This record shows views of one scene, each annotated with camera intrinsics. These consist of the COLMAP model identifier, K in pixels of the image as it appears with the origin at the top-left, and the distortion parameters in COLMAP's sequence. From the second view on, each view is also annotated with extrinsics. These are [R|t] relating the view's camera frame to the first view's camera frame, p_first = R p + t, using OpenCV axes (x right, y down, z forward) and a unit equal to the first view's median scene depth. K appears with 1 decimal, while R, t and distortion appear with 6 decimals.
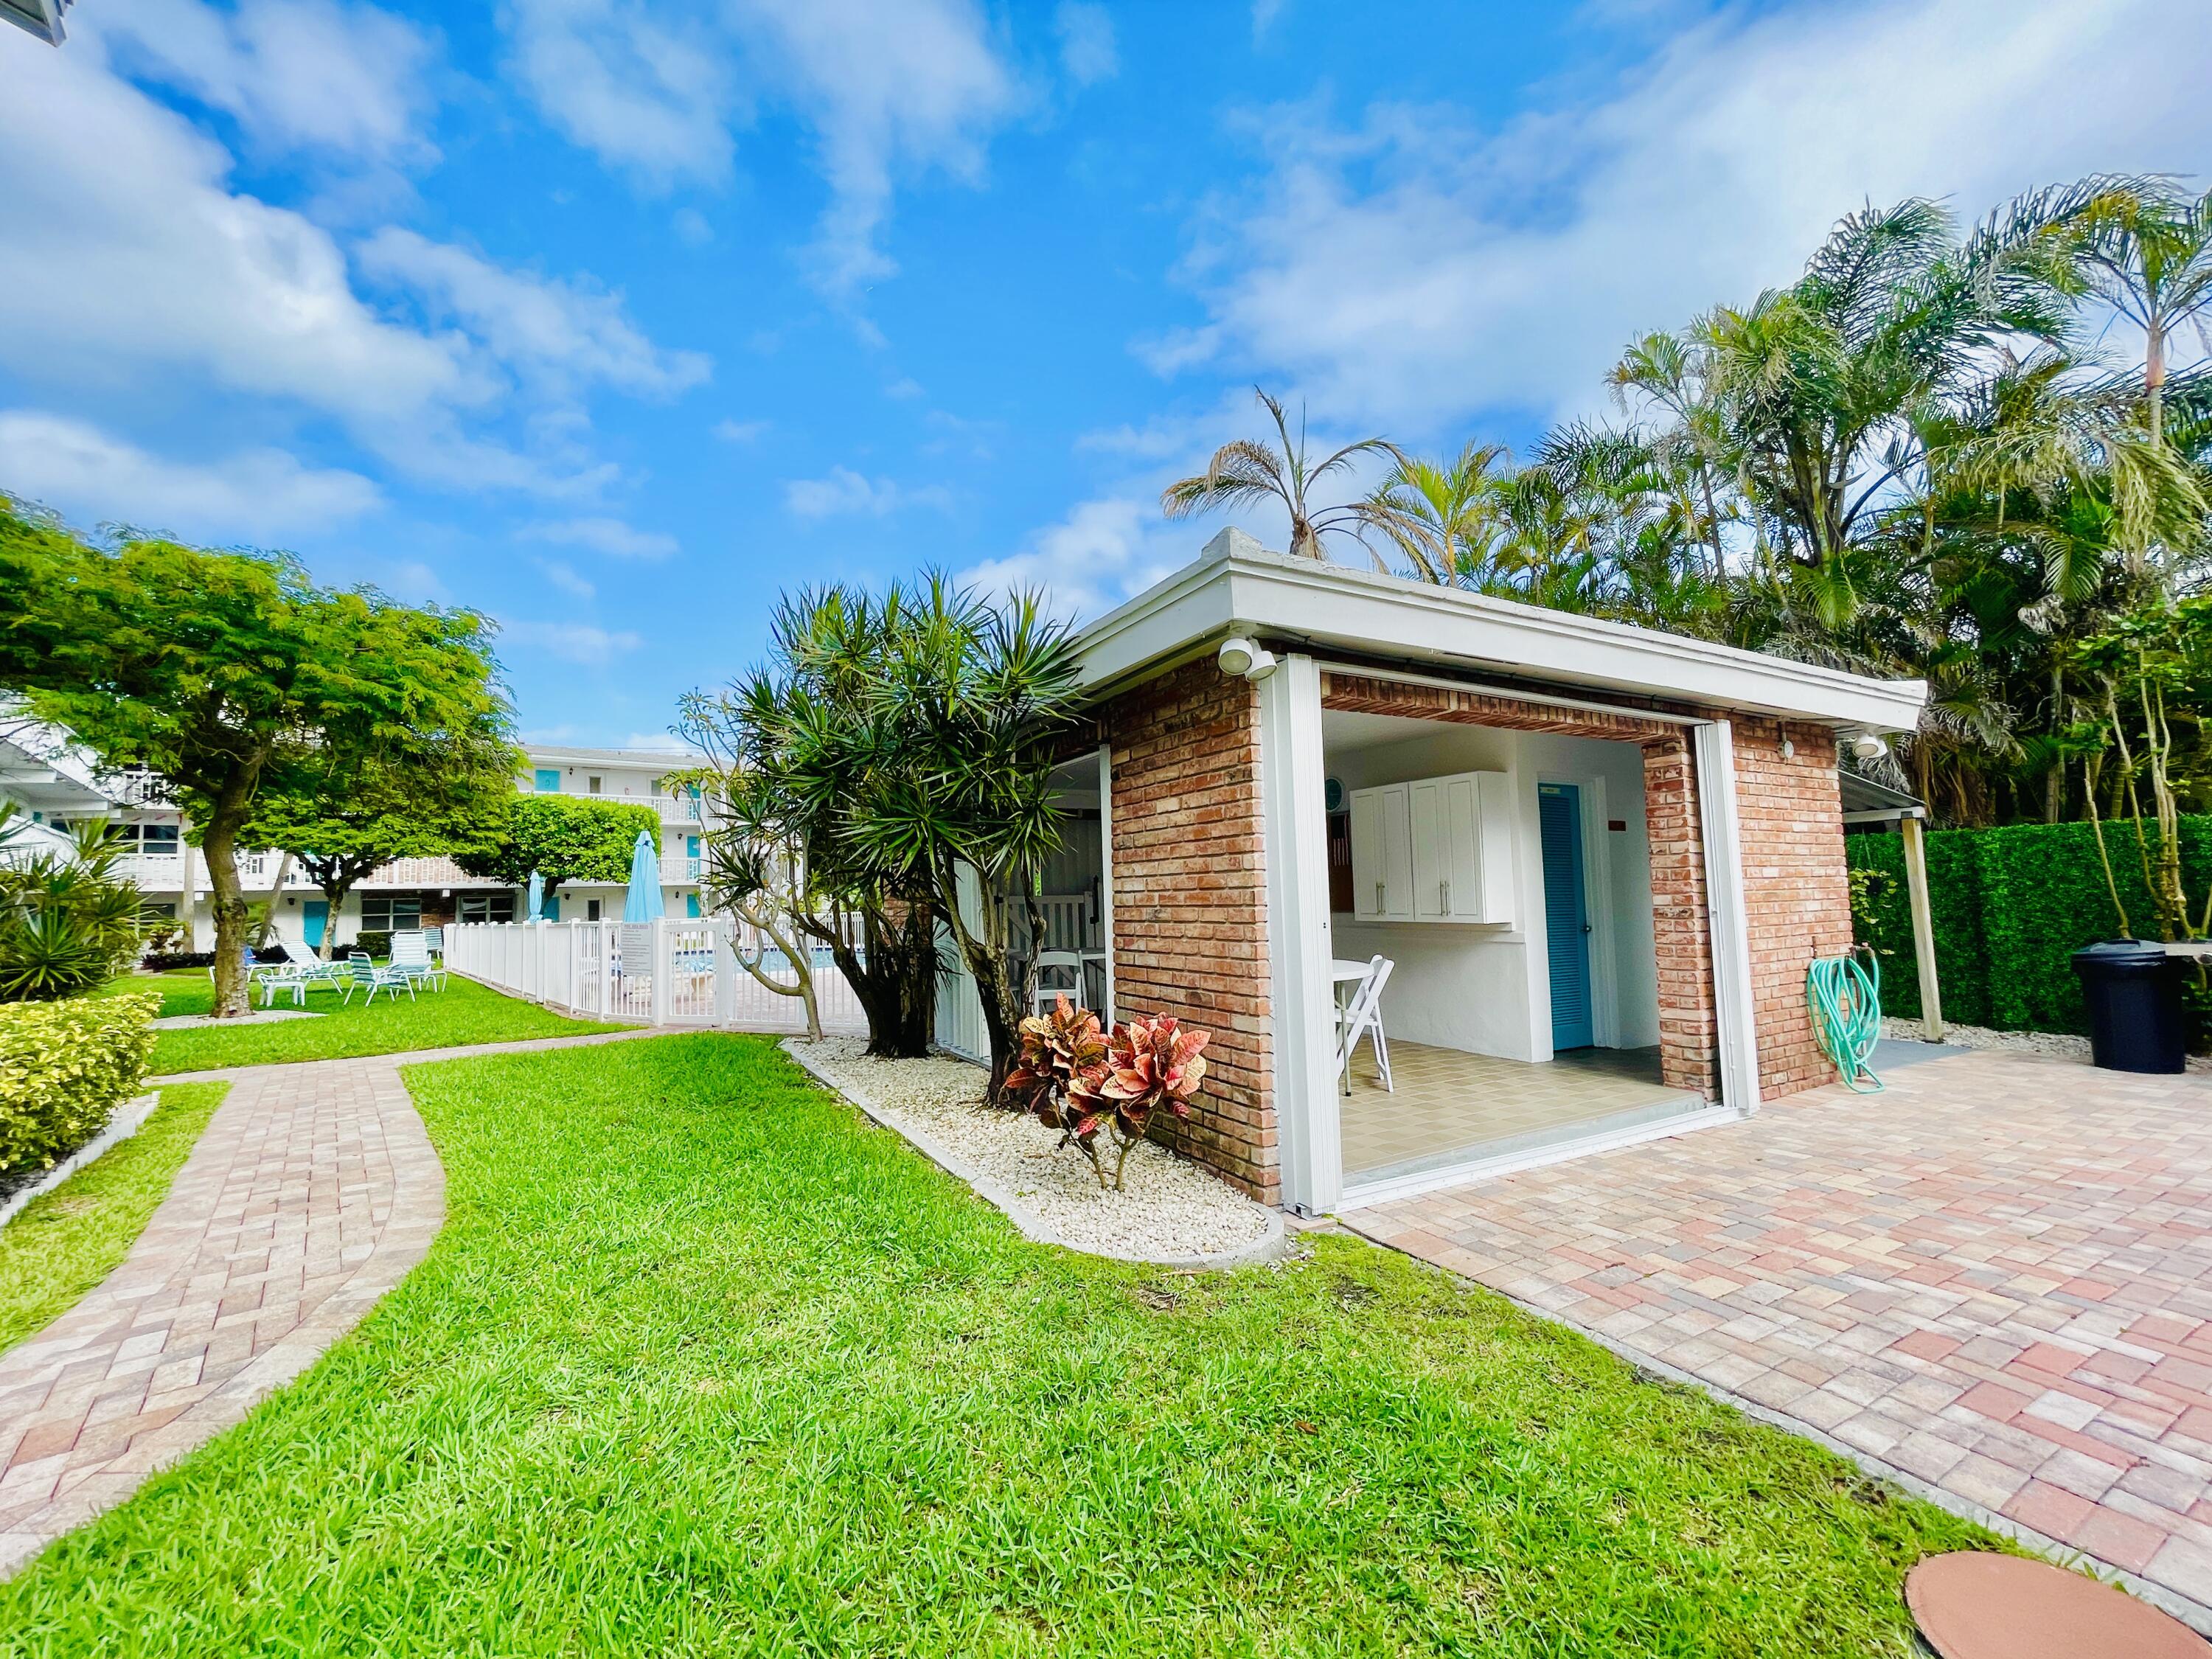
lens RADIAL K [[884.0, 0, 1105.6], [0, 884.0, 835.9], [0, 0, 1]] dist [-0.000942, -0.005445]
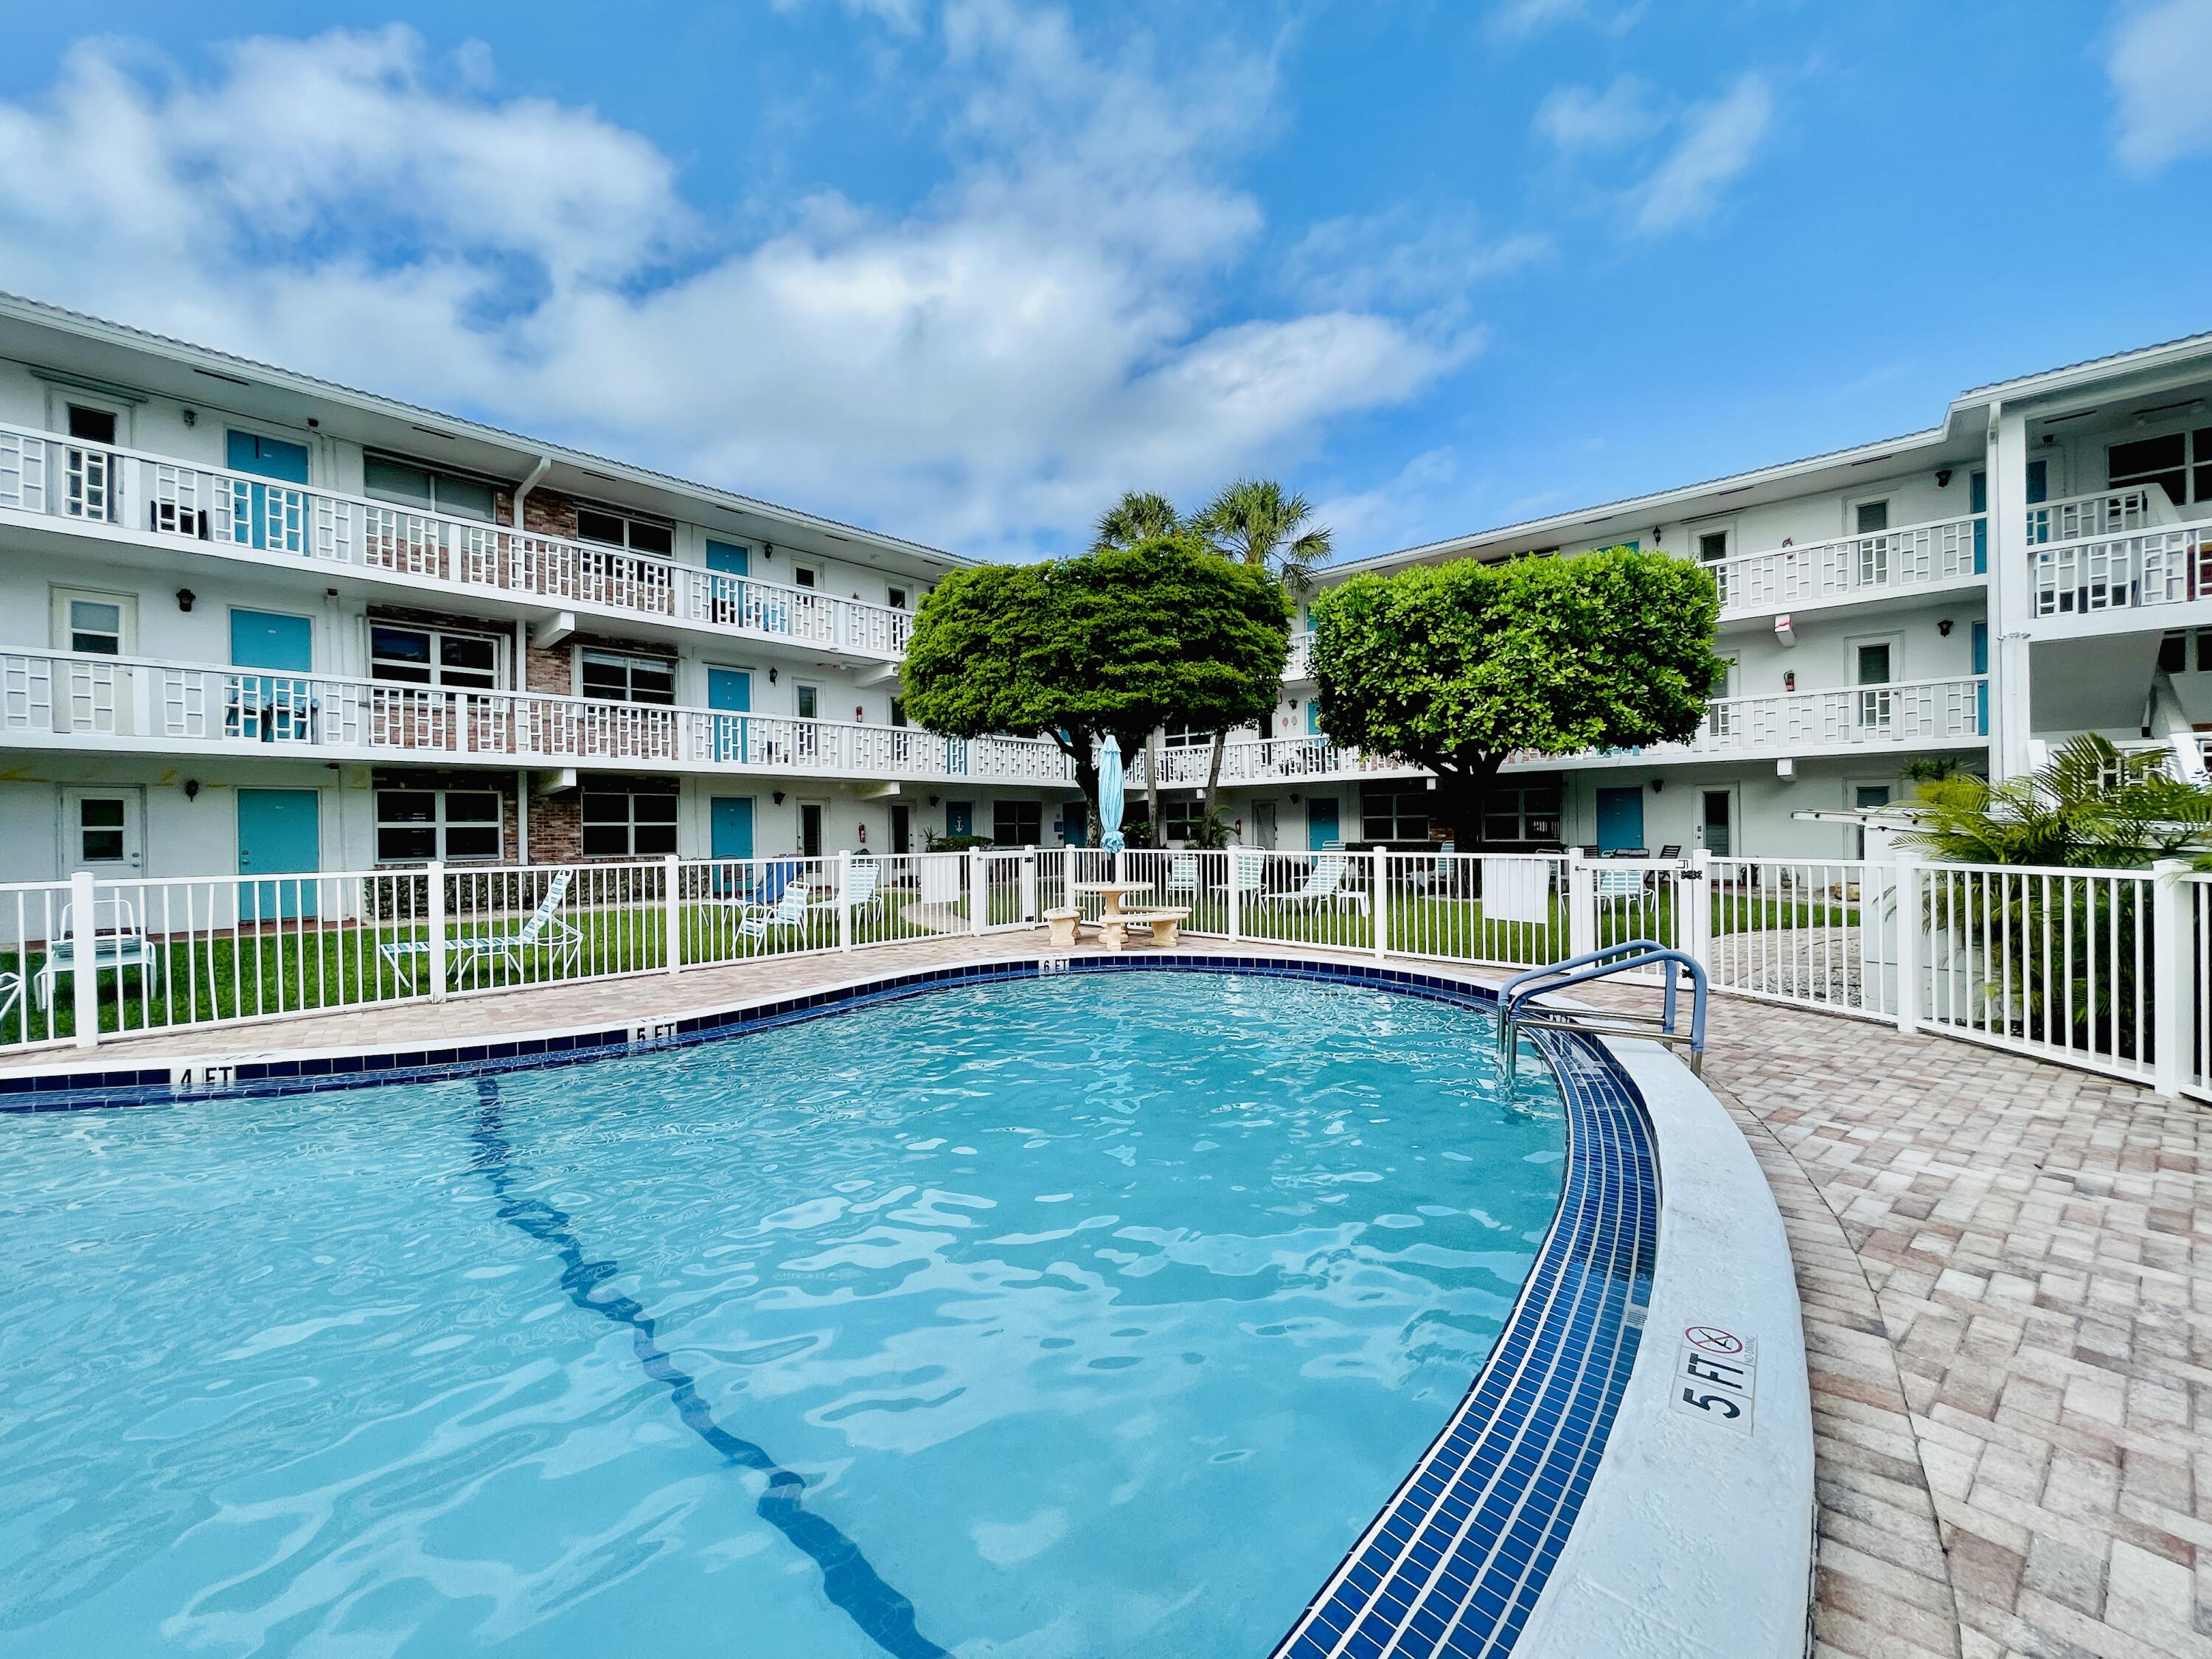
lens RADIAL K [[884.0, 0, 1105.6], [0, 884.0, 835.9], [0, 0, 1]] dist [-0.000942, -0.005445]
pose [[0.102585, 0.042116, -0.993832, -0.174351], [0.084996, 0.995078, 0.050942, 0.057250], [0.991086, -0.089697, 0.098501, 0.800784]]
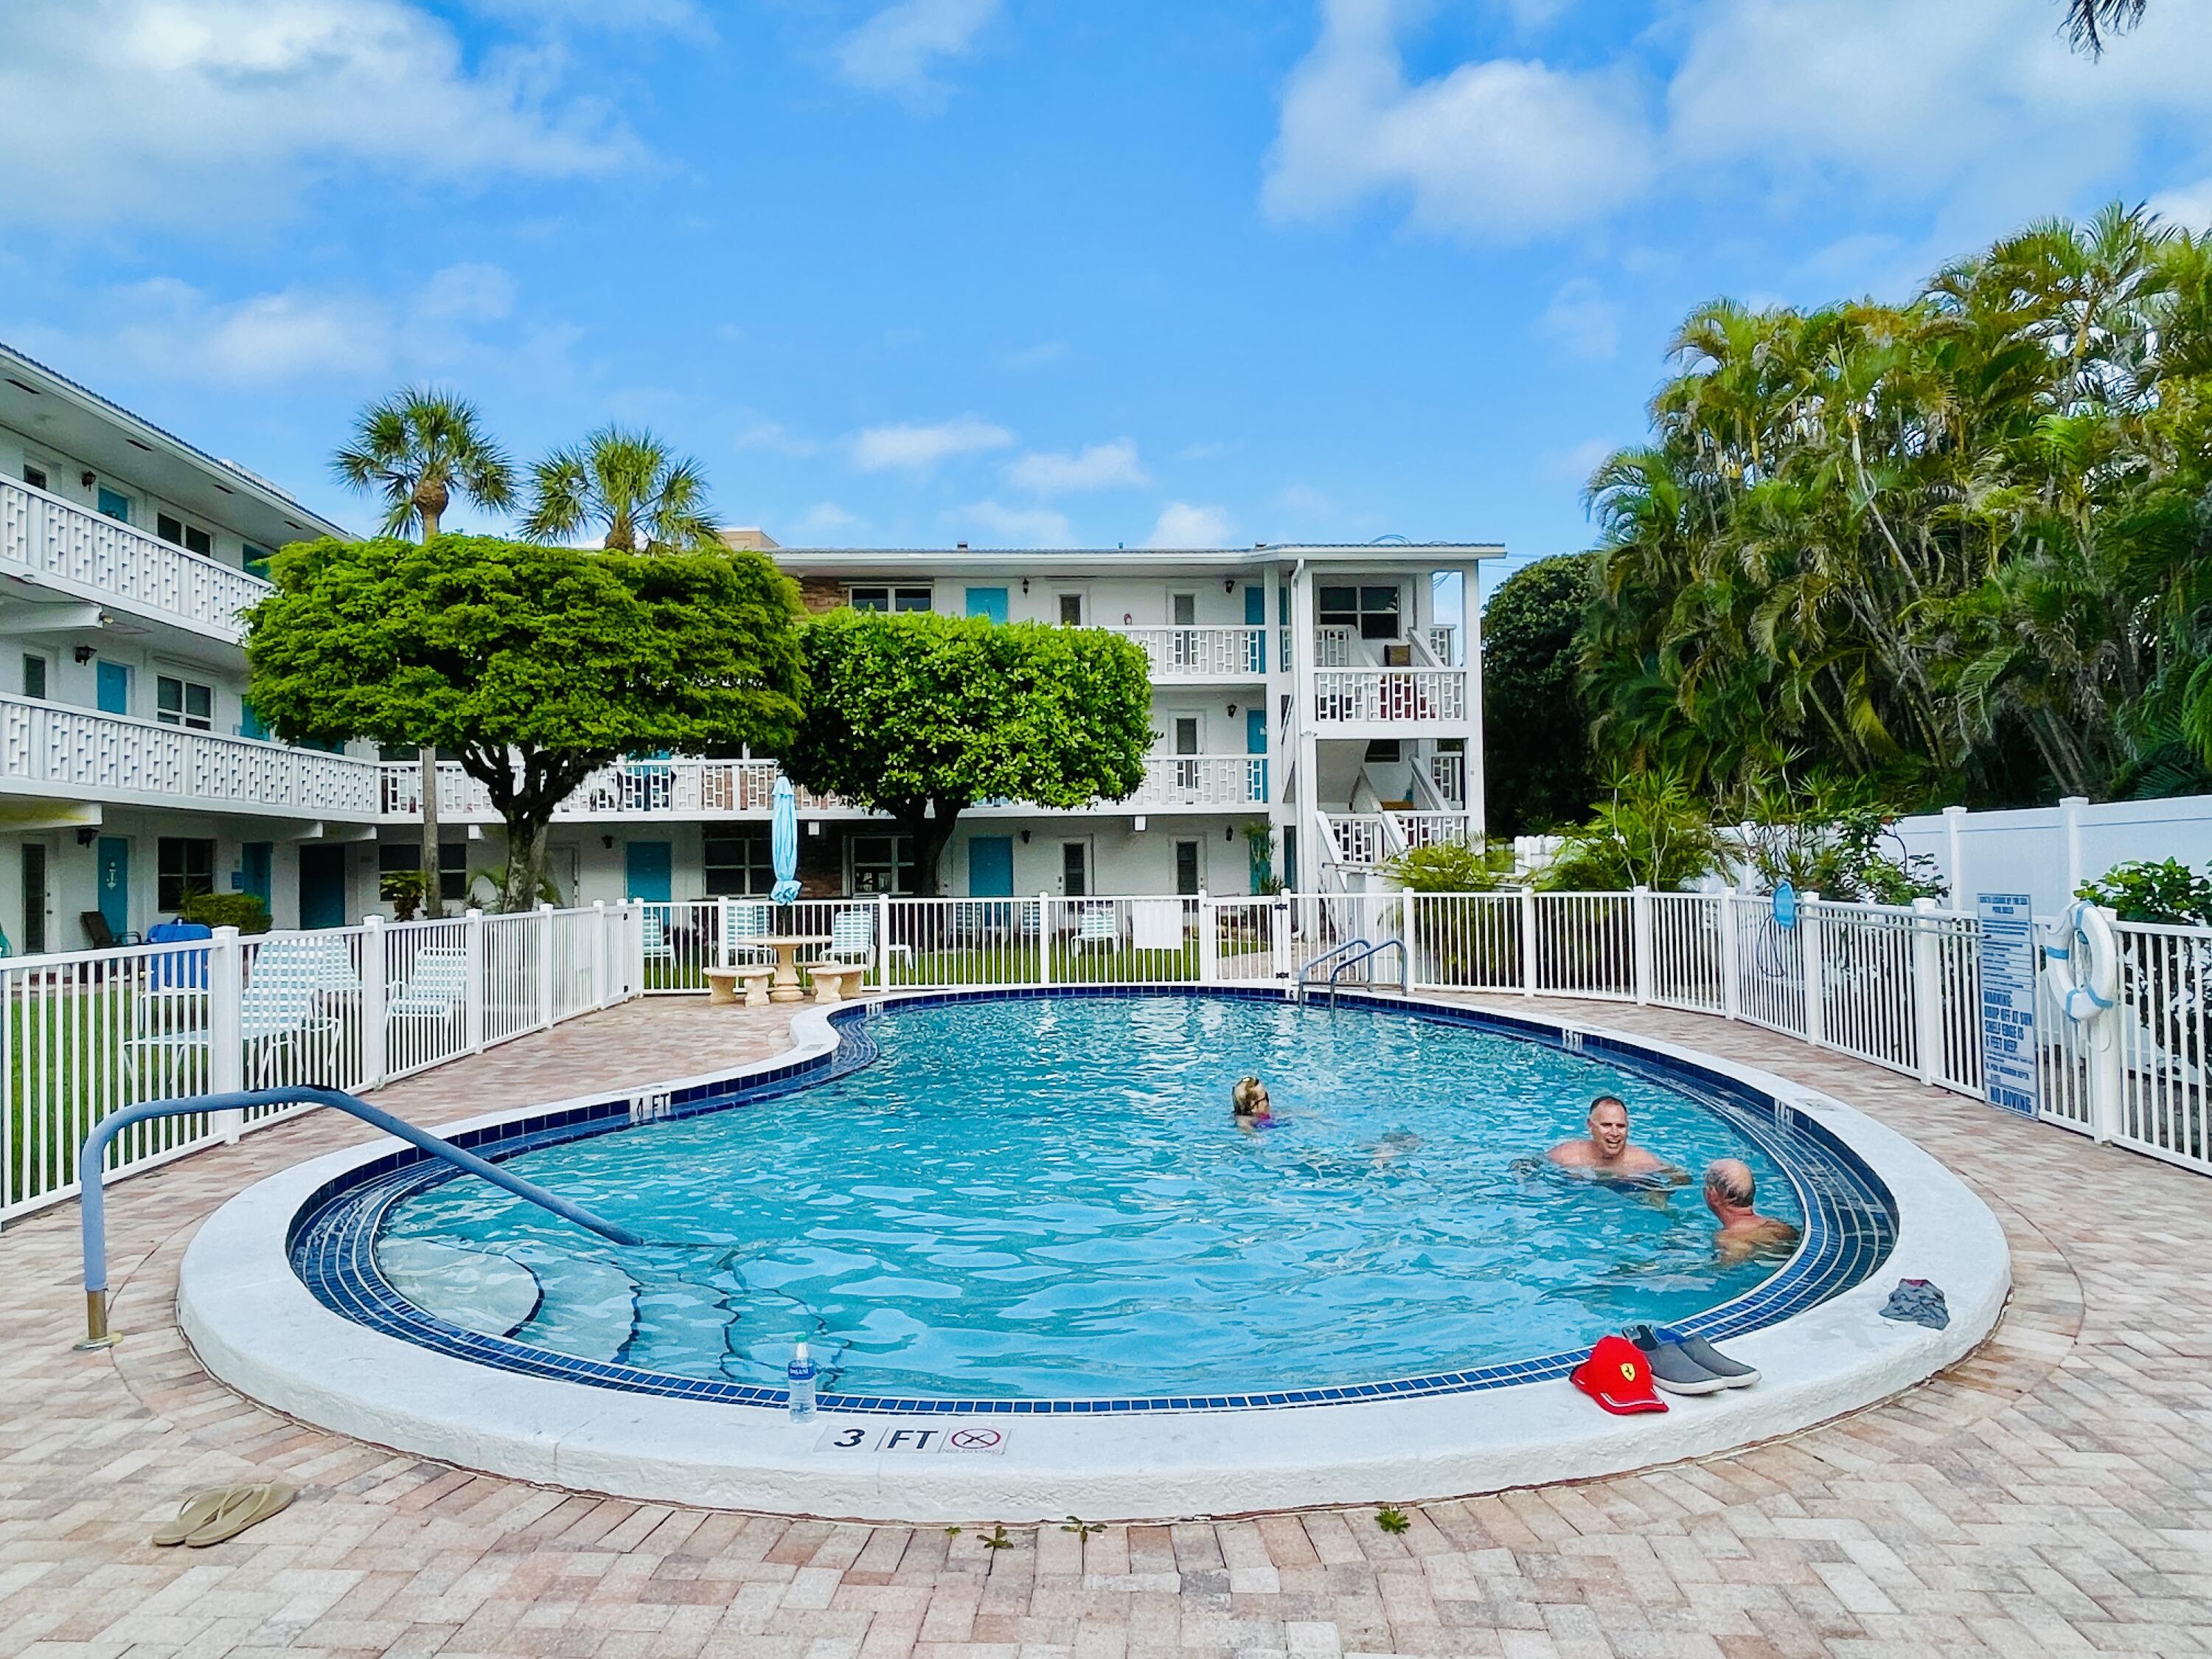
lens RADIAL K [[1416.8, 0, 1094.1], [0, 1416.8, 826.7], [0, 0, 1]] dist [-0.005781, -0.001961]
pose [[0.801277, 0.005513, -0.598268, -0.118341], [0.032136, 0.998117, 0.052239, 0.028622], [0.597430, -0.061084, 0.799591, 0.474436]]
